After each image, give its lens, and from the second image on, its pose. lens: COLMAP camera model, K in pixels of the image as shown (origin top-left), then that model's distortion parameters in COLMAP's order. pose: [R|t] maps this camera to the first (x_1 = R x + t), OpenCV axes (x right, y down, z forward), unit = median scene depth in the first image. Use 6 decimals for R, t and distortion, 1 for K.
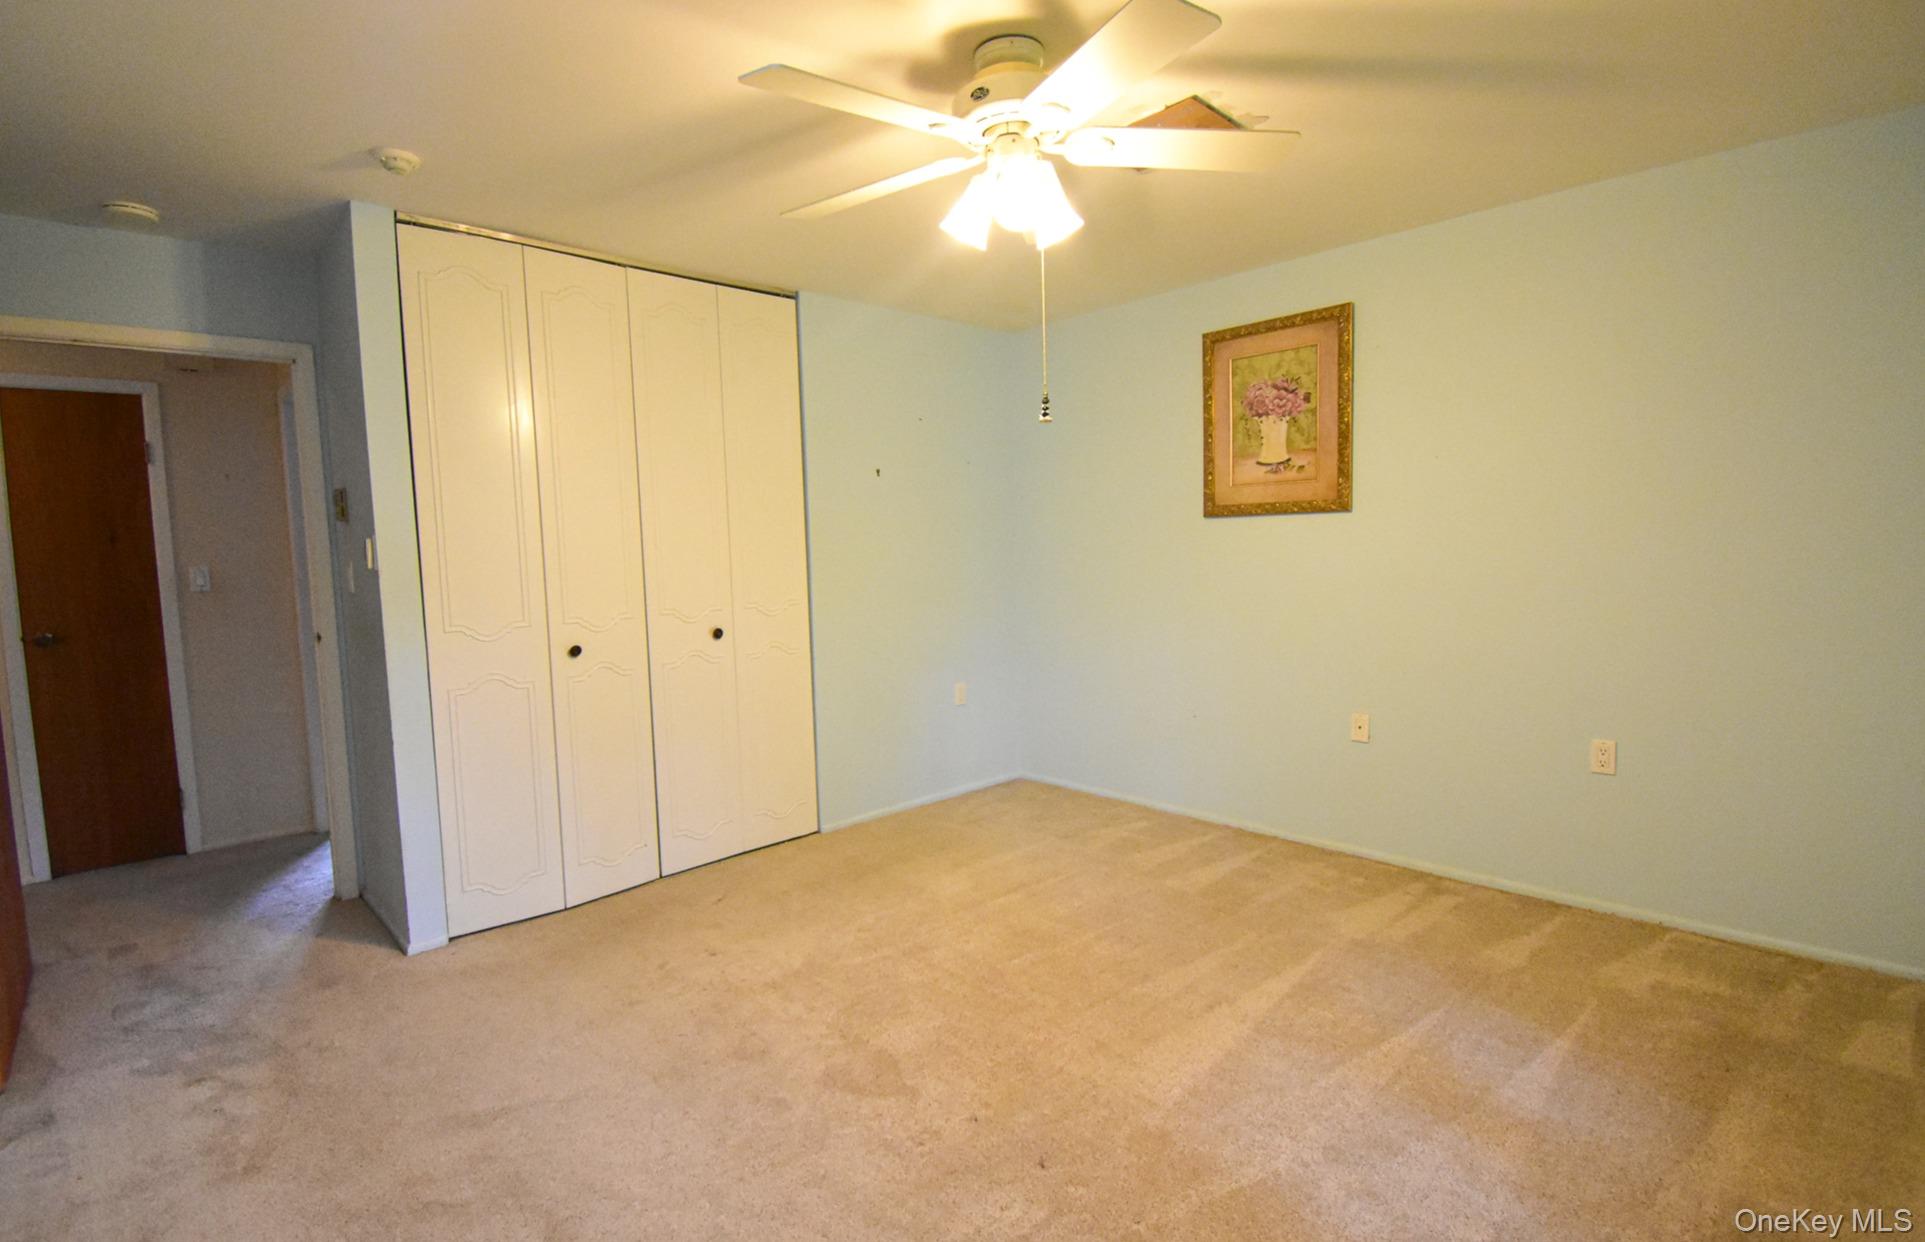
lens RADIAL K [[909.8, 0, 962.5], [0, 909.8, 621.0], [0, 0, 1]] dist [0.002551, 0.000111]
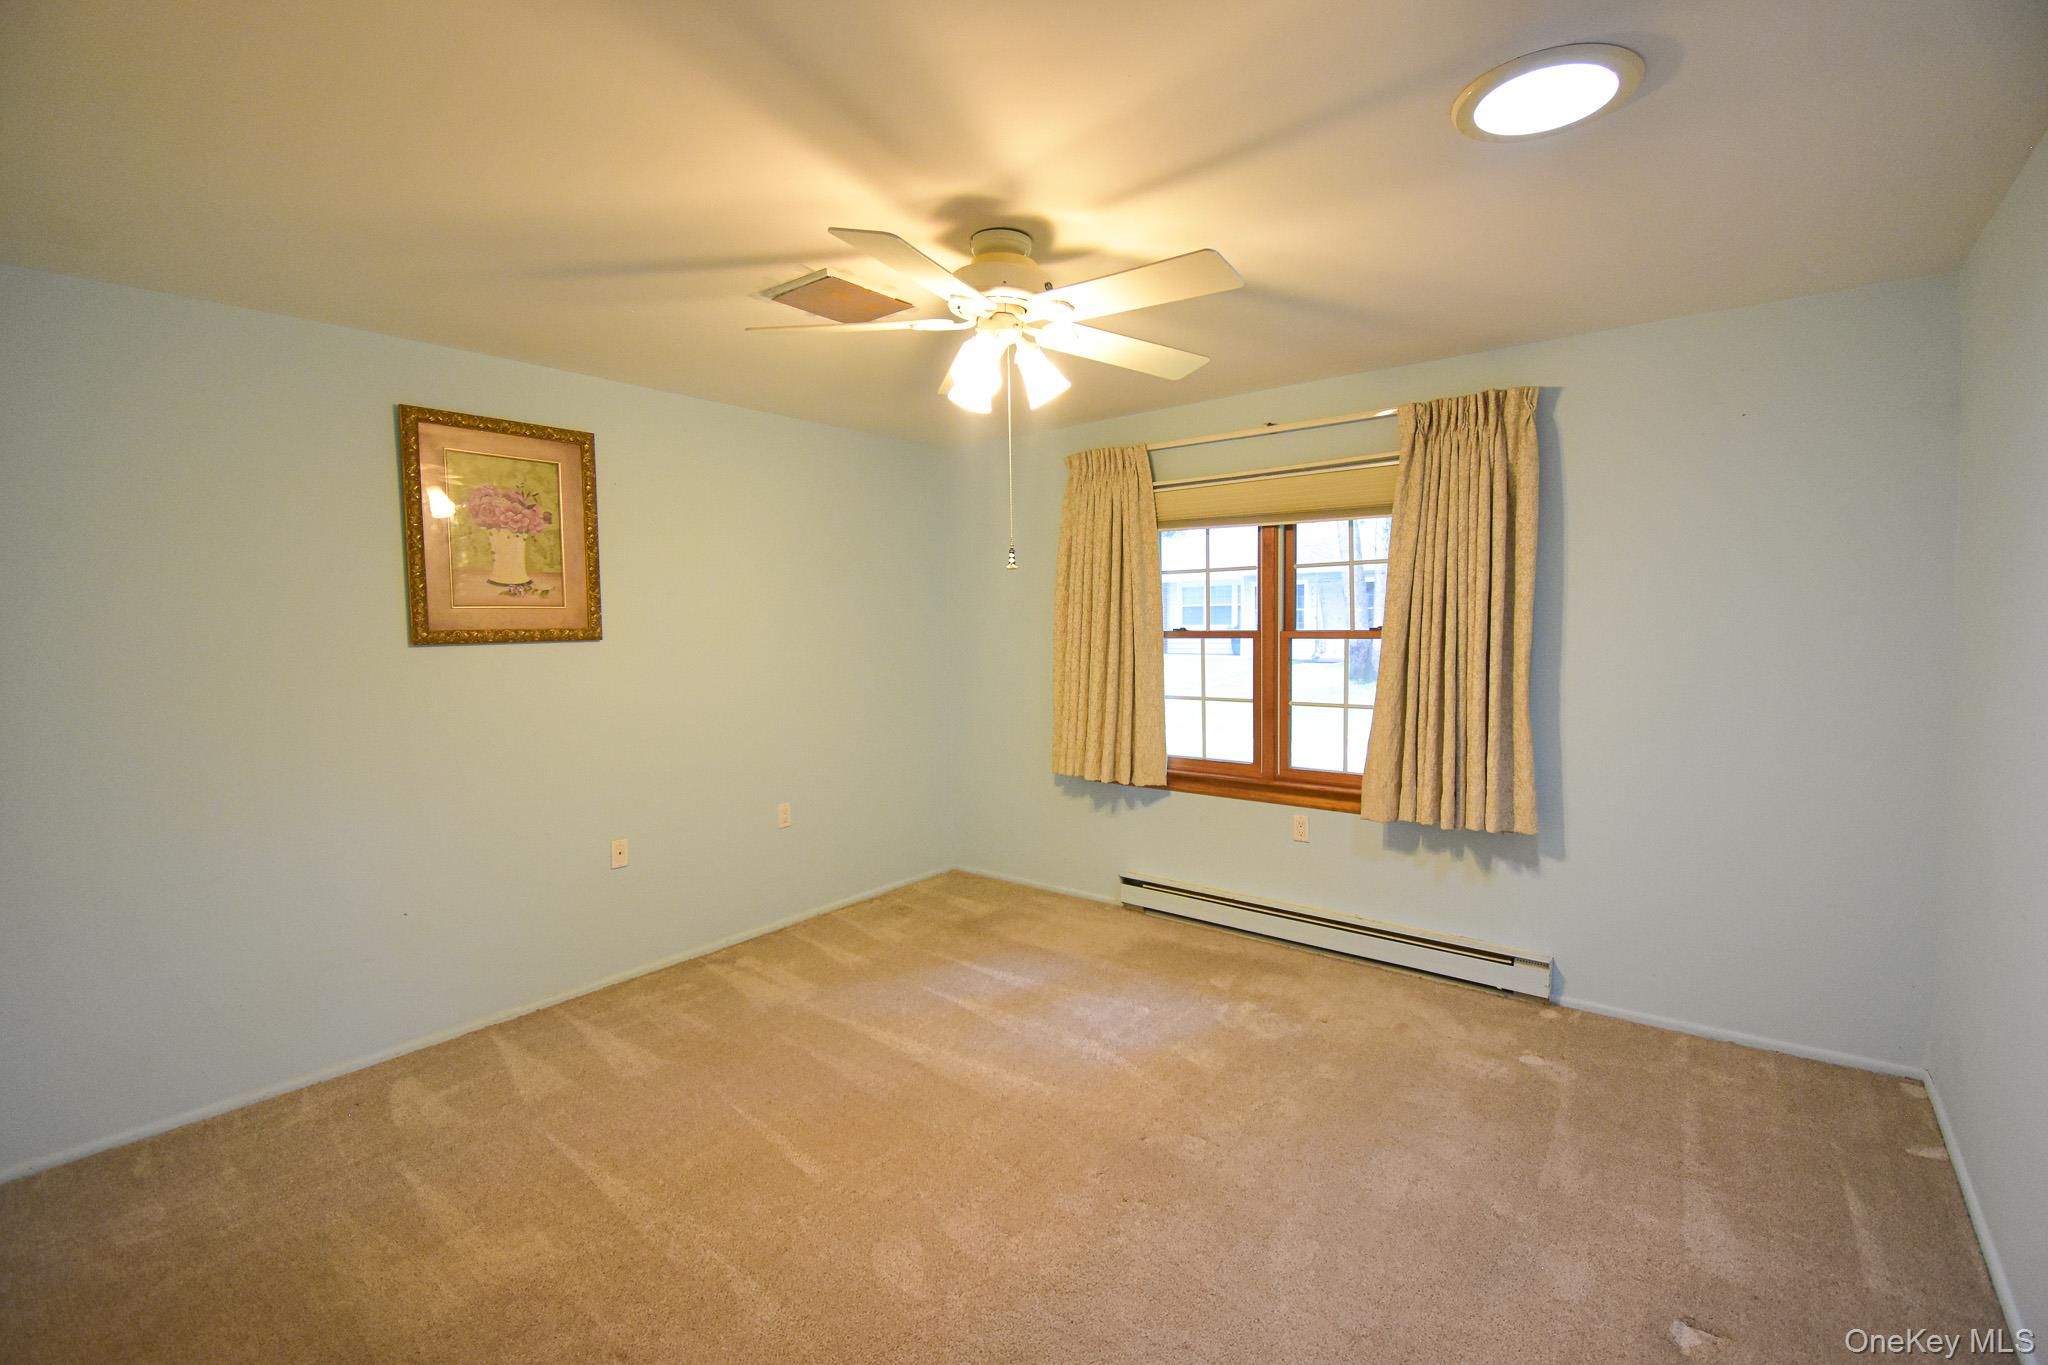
lens RADIAL K [[896.5, 0, 1021.2], [0, 896.5, 675.5], [0, 0, 1]] dist [0.024357, -0.030363]
pose [[-0.140133, -0.033615, 0.989562, -0.597122], [0.105377, 0.993241, 0.048663, -0.079016], [-0.984509, 0.111096, -0.135643, 0.662579]]
